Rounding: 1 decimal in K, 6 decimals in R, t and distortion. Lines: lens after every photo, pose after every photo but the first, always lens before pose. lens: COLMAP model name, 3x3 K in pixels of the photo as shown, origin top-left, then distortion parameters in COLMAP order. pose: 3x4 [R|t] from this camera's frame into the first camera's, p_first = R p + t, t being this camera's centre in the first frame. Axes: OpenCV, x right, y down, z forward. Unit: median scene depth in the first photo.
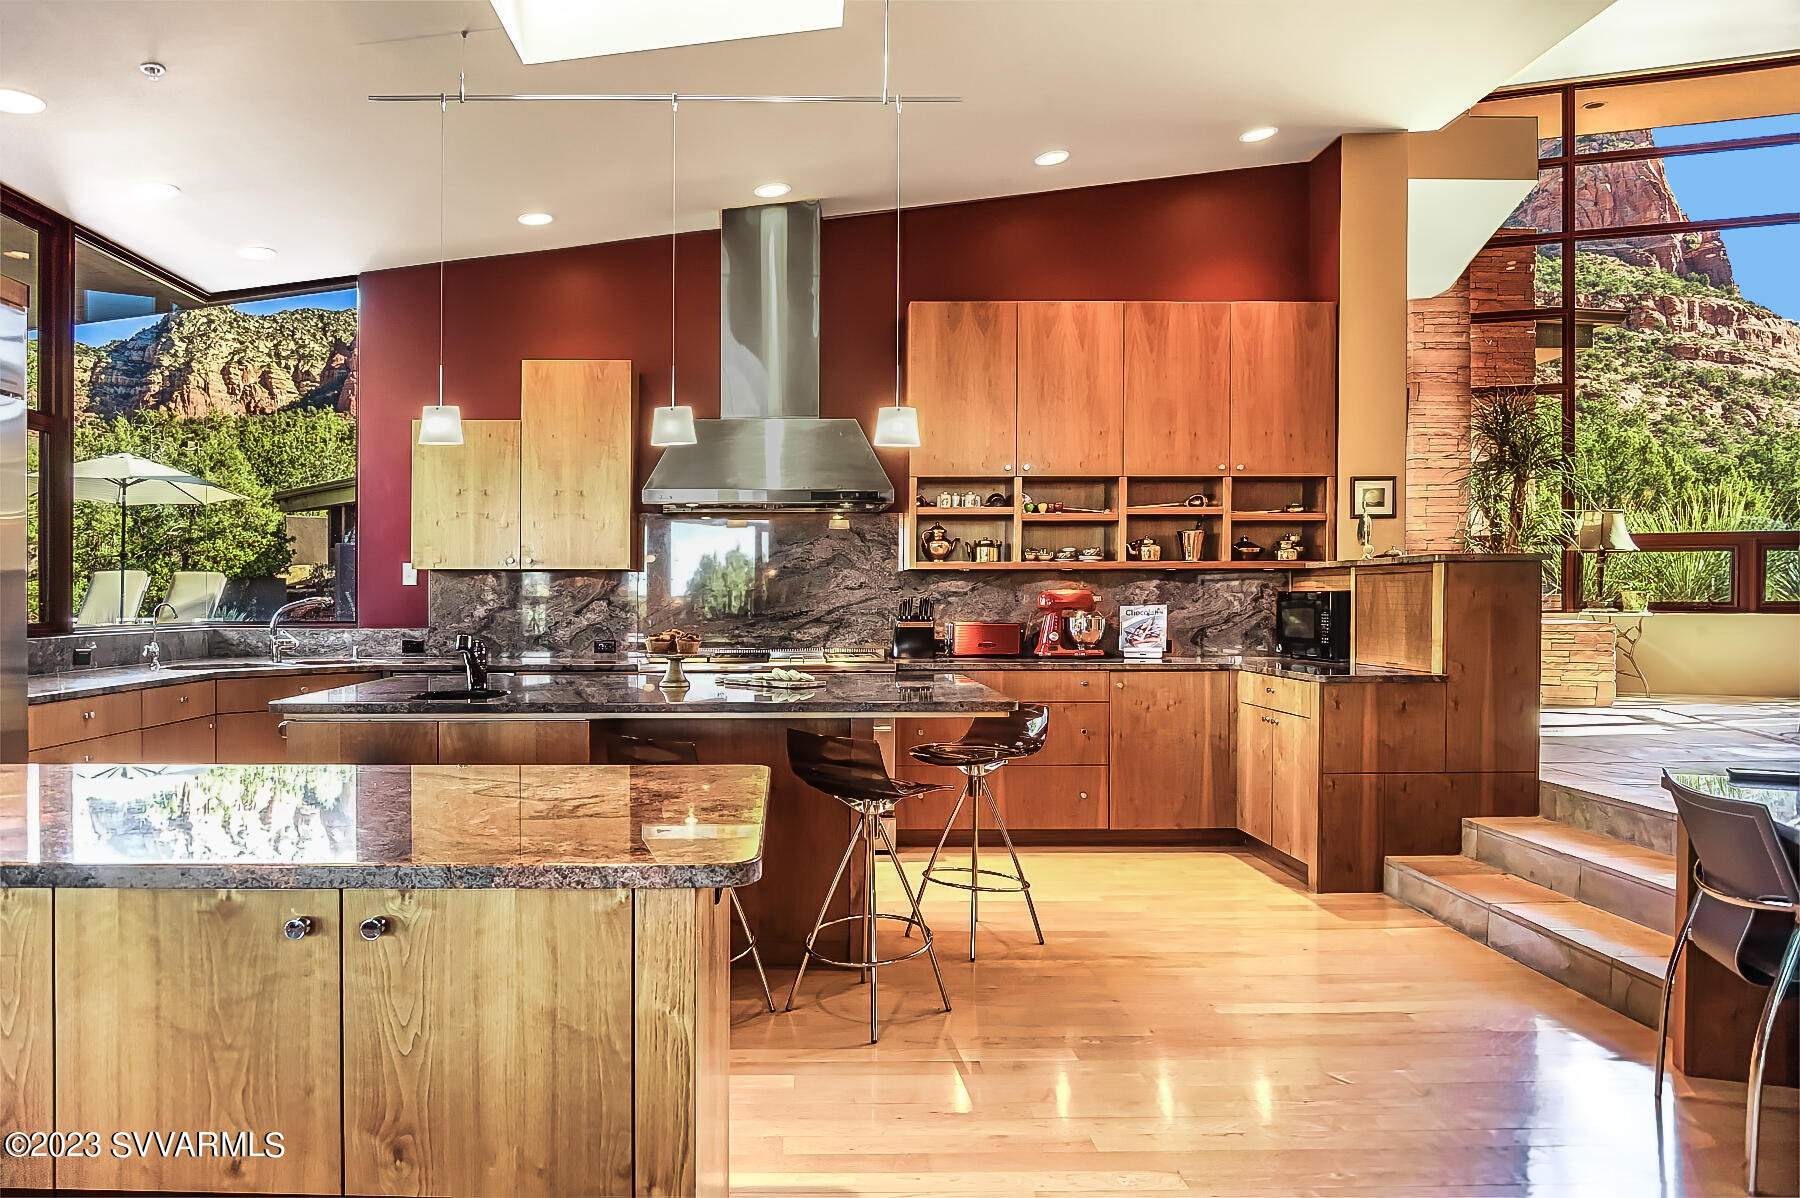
lens RADIAL K [[1175.8, 0, 851.7], [0, 1175.8, 603.1], [0, 0, 1]] dist [-0.000795, -0.000118]
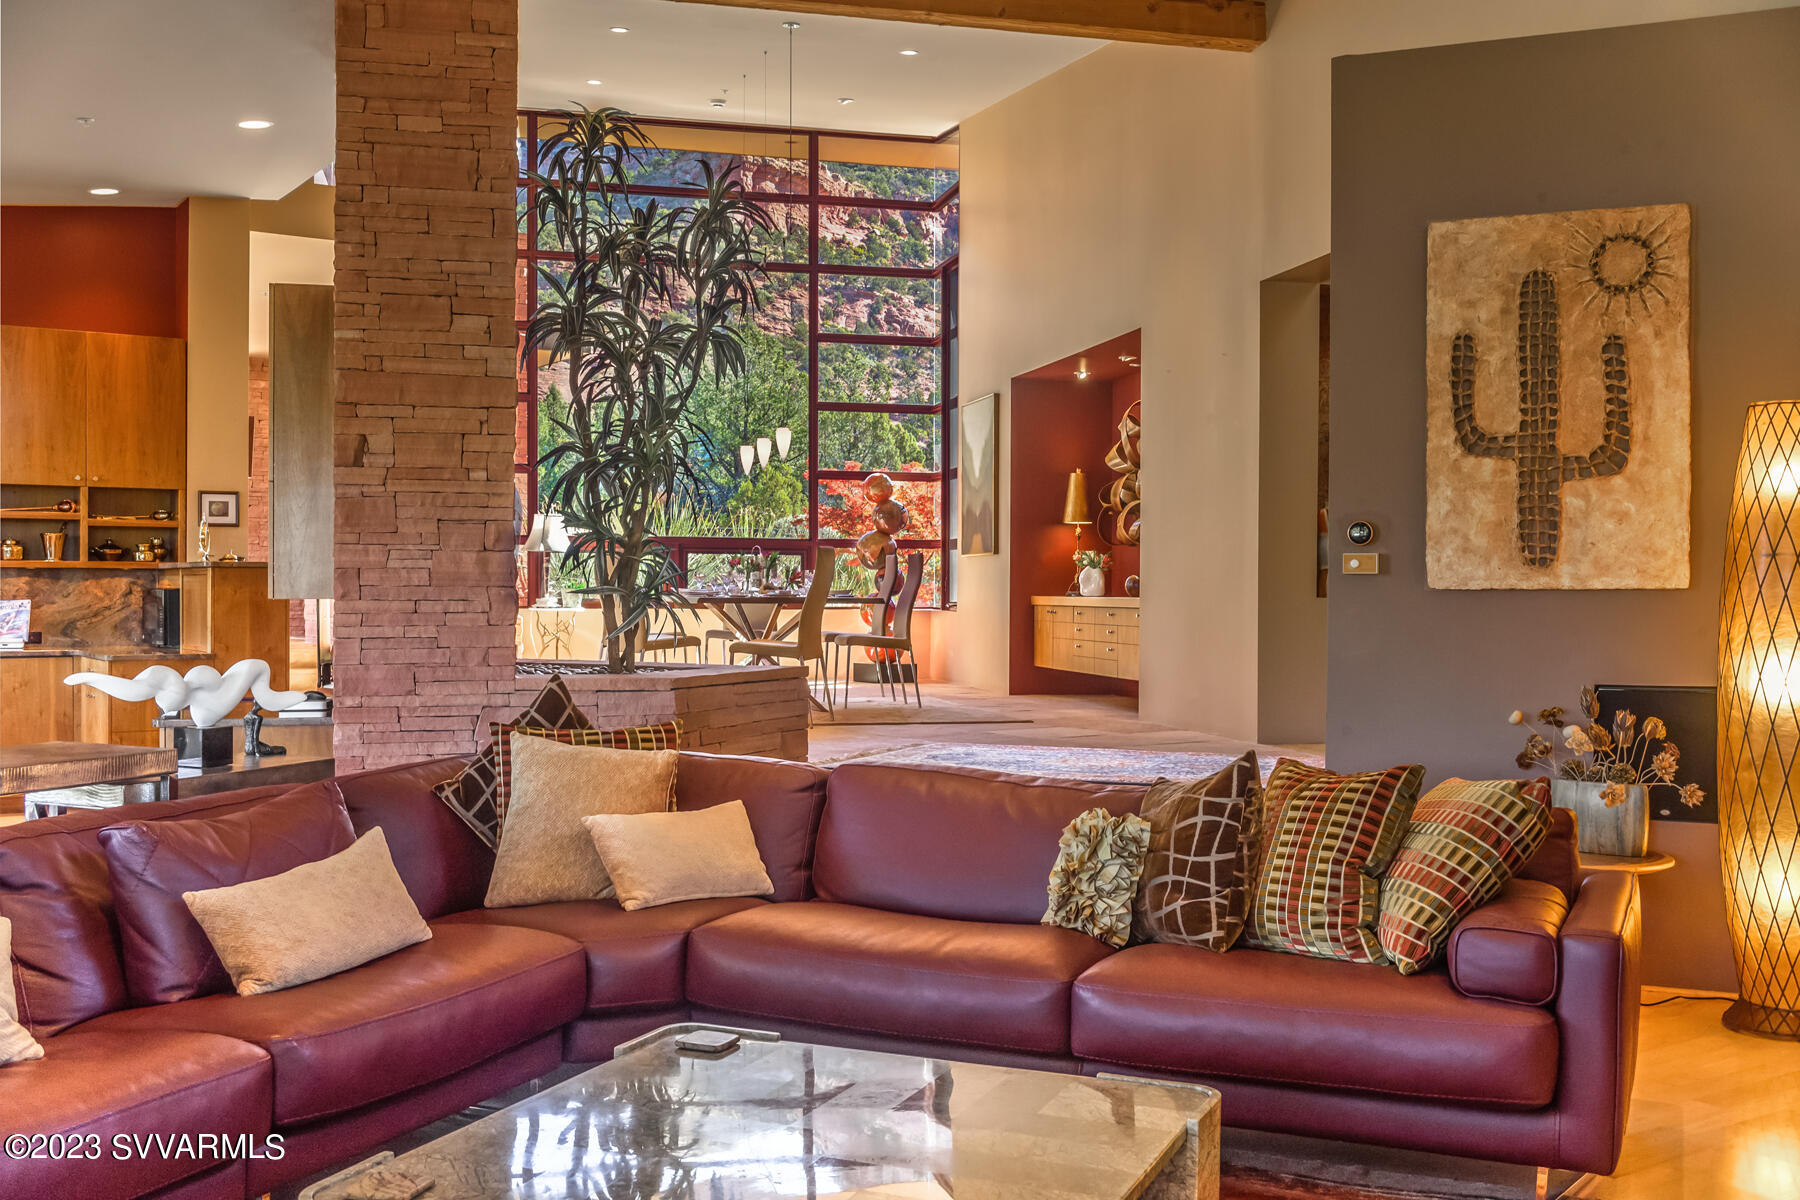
lens RADIAL K [[1778.3, 0, 900.0], [0, 1778.3, 600.0], [0, 0, 1]] dist [-0.009756, -0.007836]
pose [[0.863029, 0.003812, 0.505139, 0.135670], [-0.004332, 0.999991, -0.000145, -0.001439], [-0.505135, -0.002063, 0.863038, -0.866522]]
